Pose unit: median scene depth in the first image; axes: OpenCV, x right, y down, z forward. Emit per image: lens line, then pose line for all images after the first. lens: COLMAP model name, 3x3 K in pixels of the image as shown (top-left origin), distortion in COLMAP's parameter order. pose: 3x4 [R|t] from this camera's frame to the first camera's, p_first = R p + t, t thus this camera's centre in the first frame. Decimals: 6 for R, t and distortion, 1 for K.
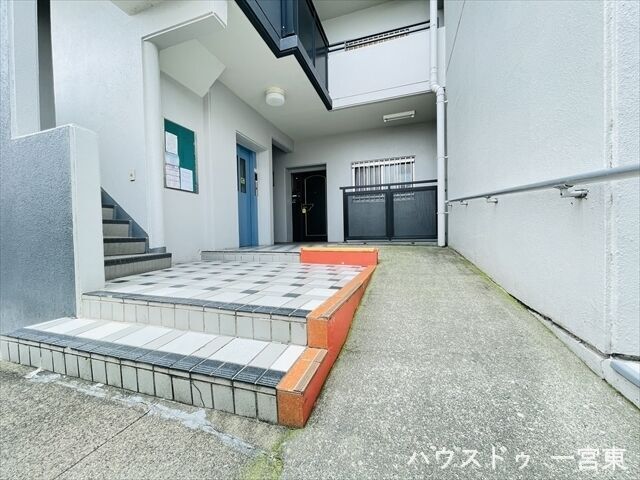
lens RADIAL K [[257.7, 0, 320.6], [0, 257.7, 240.0], [0, 0, 1]] dist [0.001291, 0.000053]
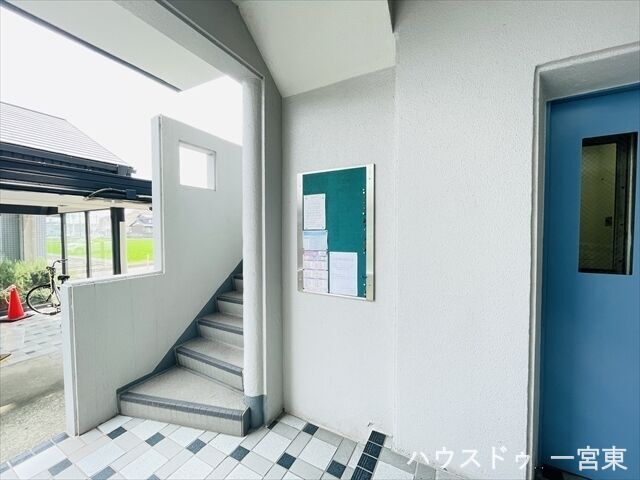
lens RADIAL K [[257.7, 0, 320.4], [0, 257.7, 238.2], [0, 0, 1]] dist [0.001291, 0.000053]
pose [[-0.164249, 0.046453, -0.985324, -0.031116], [-0.027283, 0.998294, 0.051612, -0.336227], [0.986041, 0.035360, -0.162702, 1.067713]]
